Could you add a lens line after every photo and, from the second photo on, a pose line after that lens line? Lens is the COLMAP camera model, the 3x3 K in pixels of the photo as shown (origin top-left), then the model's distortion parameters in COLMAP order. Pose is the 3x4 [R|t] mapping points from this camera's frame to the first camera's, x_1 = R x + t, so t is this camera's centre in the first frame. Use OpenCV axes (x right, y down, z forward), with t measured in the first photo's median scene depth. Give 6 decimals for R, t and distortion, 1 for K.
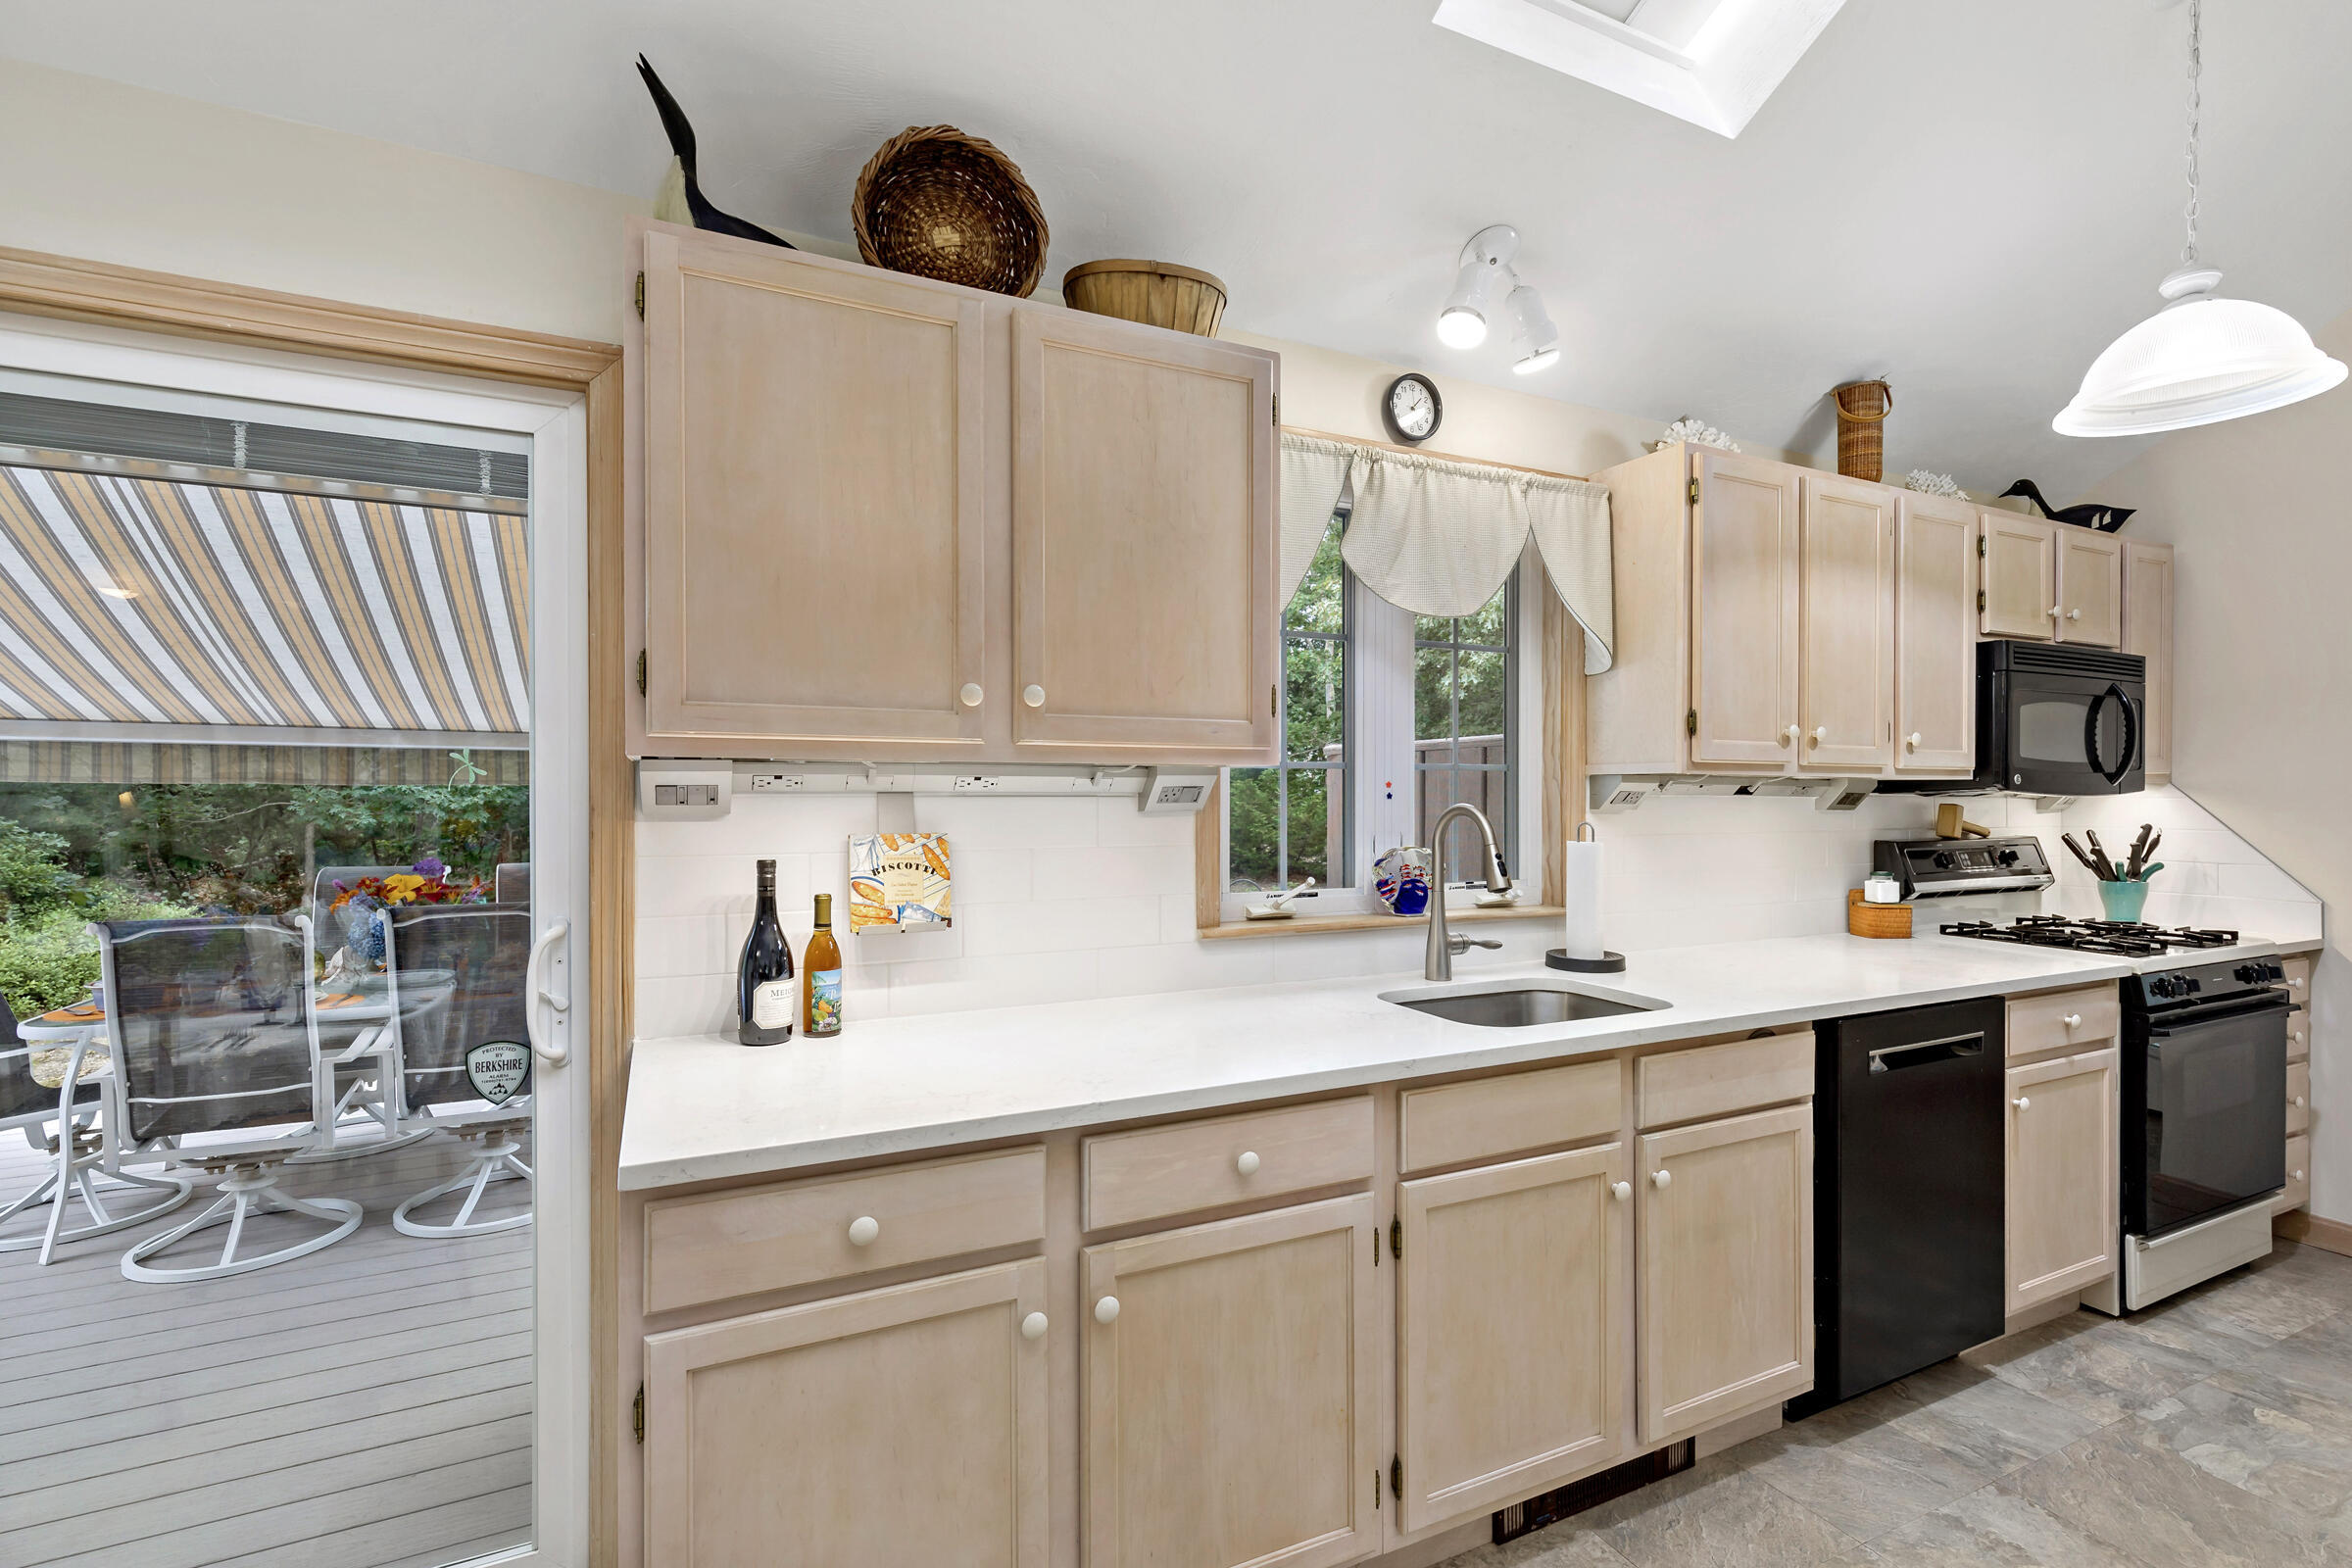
lens RADIAL K [[1072.2, 0, 1199.2], [0, 1072.2, 786.7], [0, 0, 1]] dist [0.007539, -0.000919]
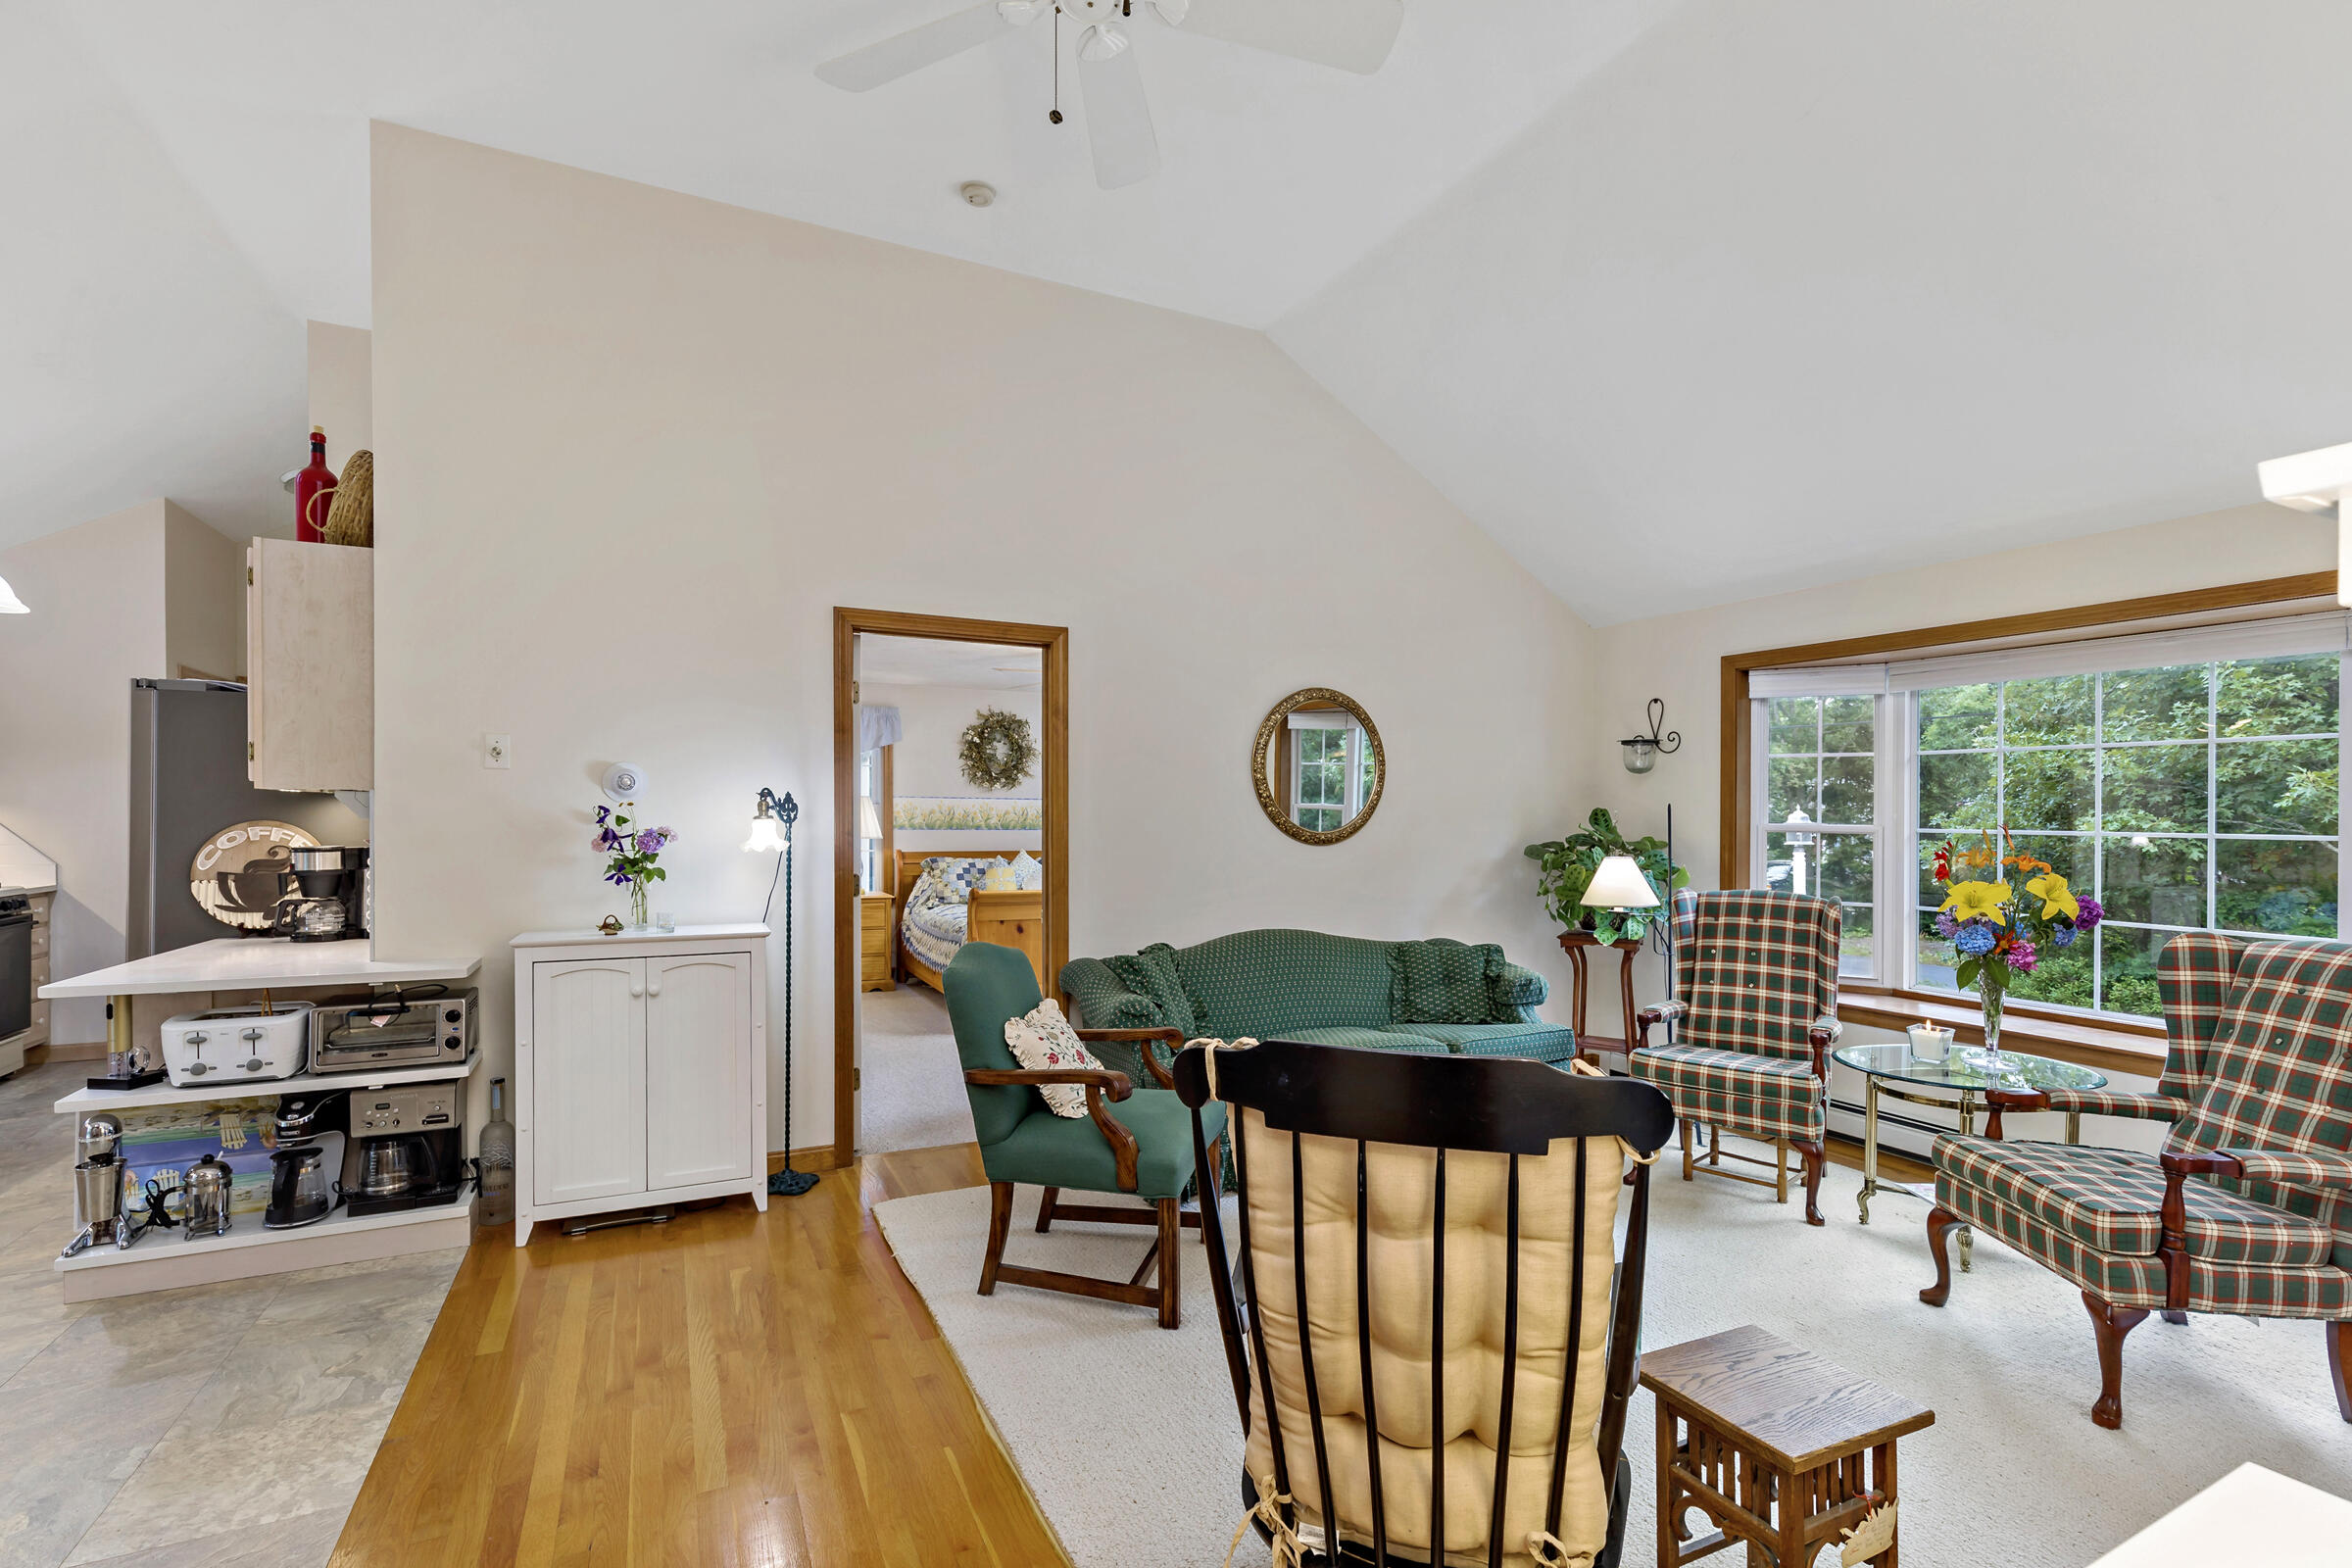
lens RADIAL K [[1072.2, 0, 1172.5], [0, 1072.2, 808.6], [0, 0, 1]] dist [0.007539, -0.000919]
pose [[0.018178, -0.001912, 0.999833, -1.030265], [-0.010494, 0.999943, 0.002103, -0.005758], [-0.999780, -0.010530, 0.018157, -1.283921]]
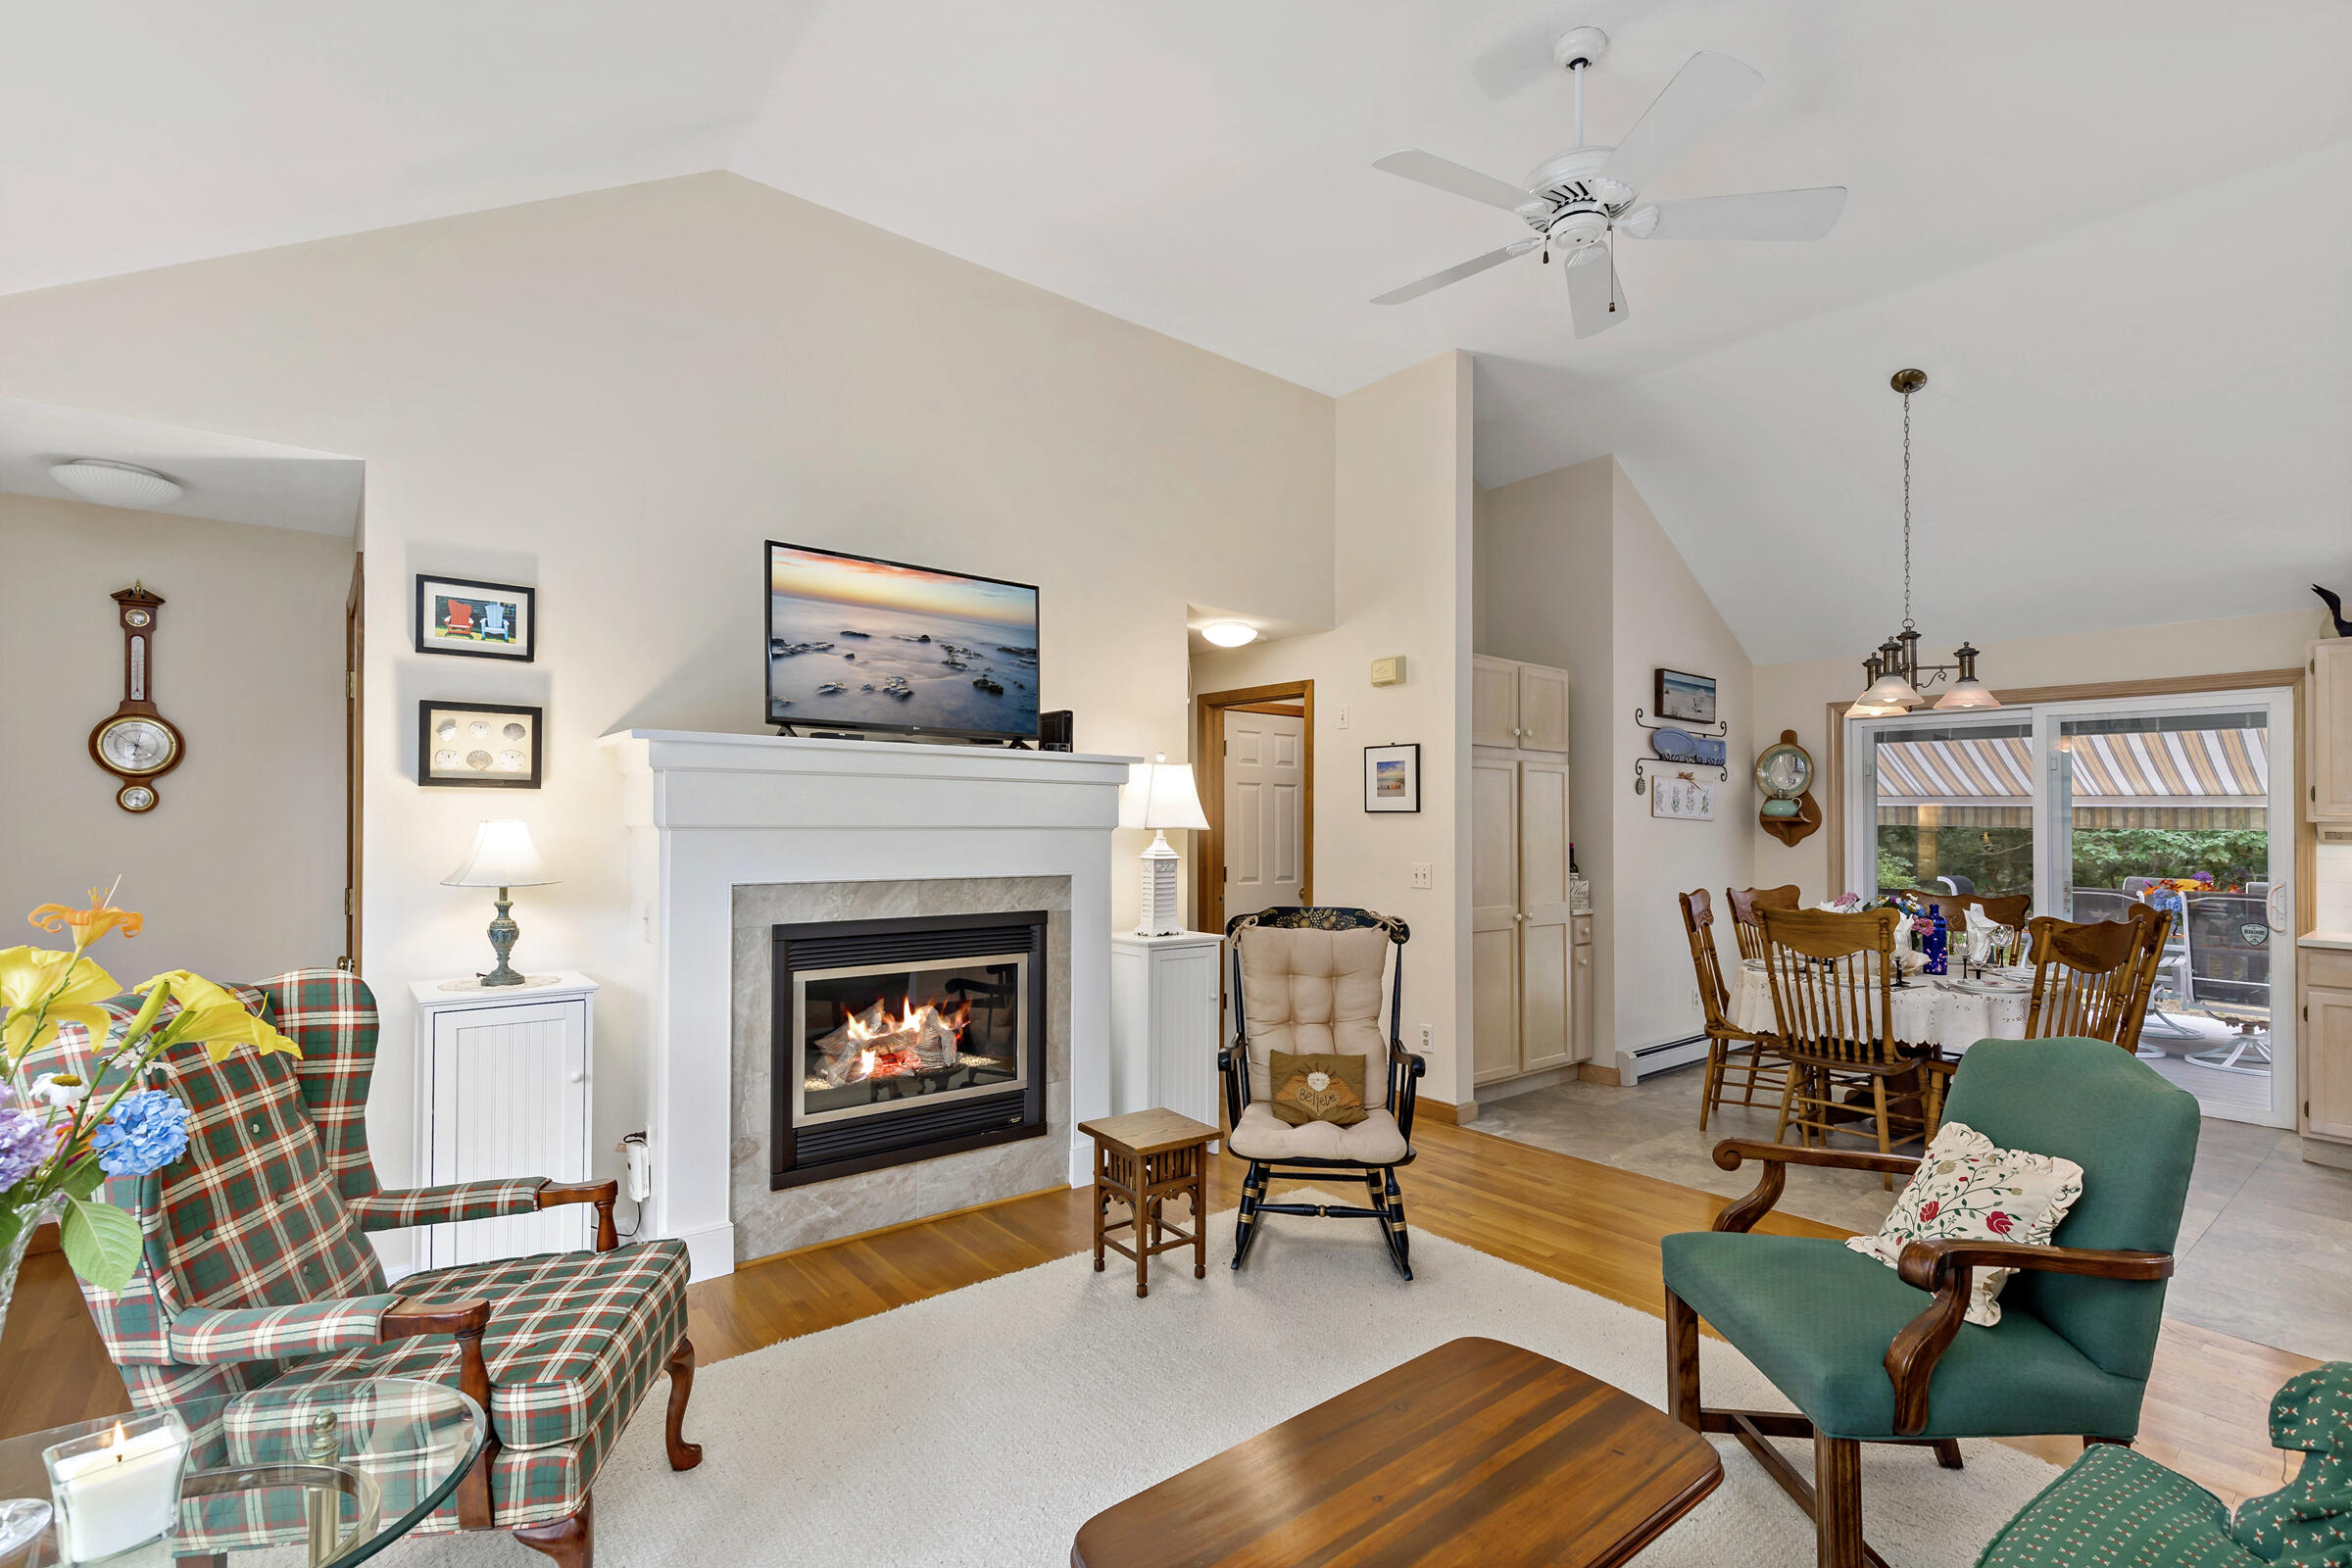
lens RADIAL K [[1072.2, 0, 1157.6], [0, 1072.2, 810.9], [0, 0, 1]] dist [0.007539, -0.000919]
pose [[0.206605, -0.007211, -0.978398, 1.298253], [-0.008175, 0.999925, -0.009096, -0.004724], [0.978390, 0.009878, 0.206531, -2.042232]]
